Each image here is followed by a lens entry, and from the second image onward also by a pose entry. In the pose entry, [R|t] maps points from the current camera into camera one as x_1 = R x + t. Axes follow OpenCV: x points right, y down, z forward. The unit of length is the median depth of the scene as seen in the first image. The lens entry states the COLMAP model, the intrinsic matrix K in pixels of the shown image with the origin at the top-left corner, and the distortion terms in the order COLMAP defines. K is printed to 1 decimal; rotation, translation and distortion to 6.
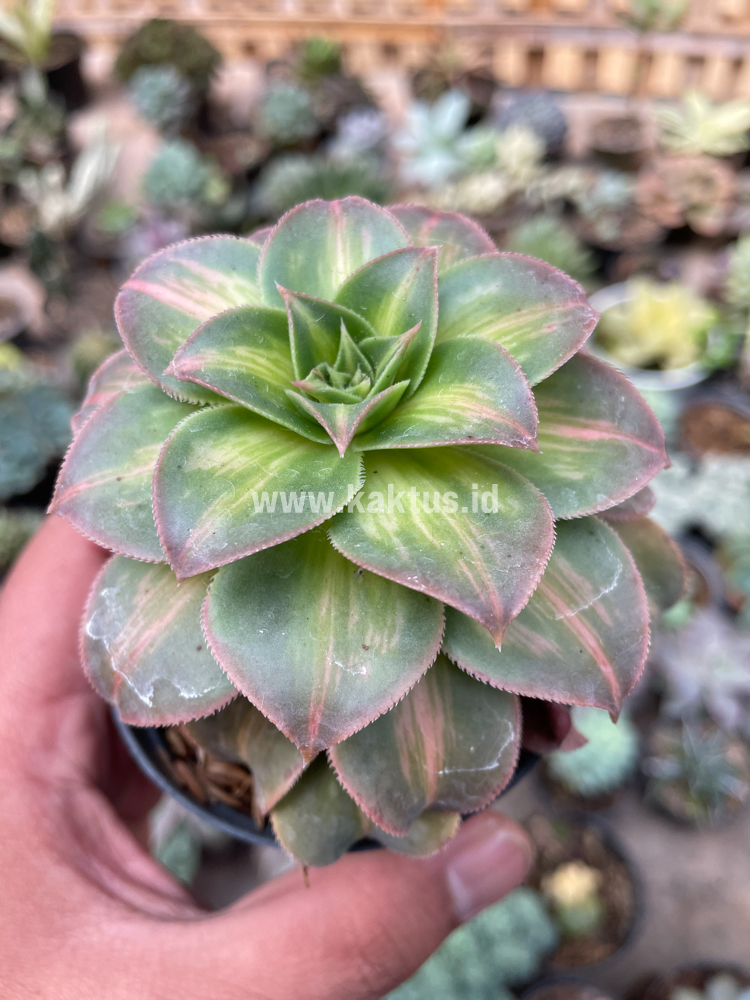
lens RADIAL K [[808.7, 0, 375.5], [0, 808.7, 504.9], [0, 0, 1]] dist [0.128046, -0.416806]
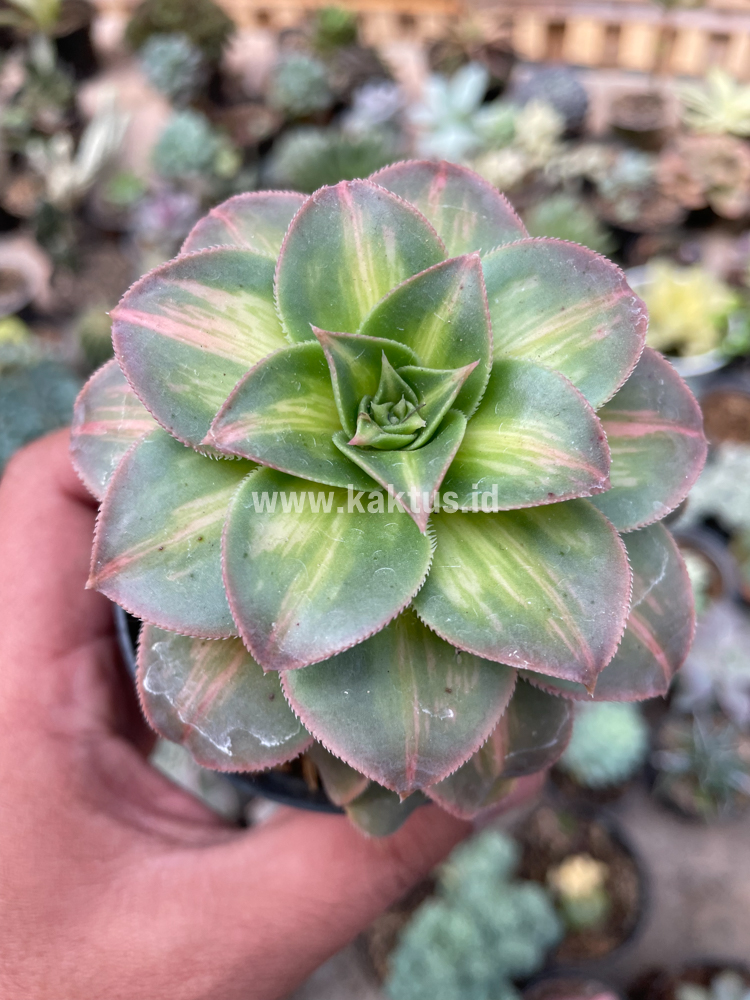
lens RADIAL K [[804.9, 0, 376.0], [0, 804.9, 507.8], [0, 0, 1]] dist [0.125453, -0.412138]
pose [[0.984668, -0.133419, 0.112374, -0.172739], [0.098341, 0.956656, 0.274114, -0.307861], [-0.144075, -0.258861, 0.955109, 0.094453]]
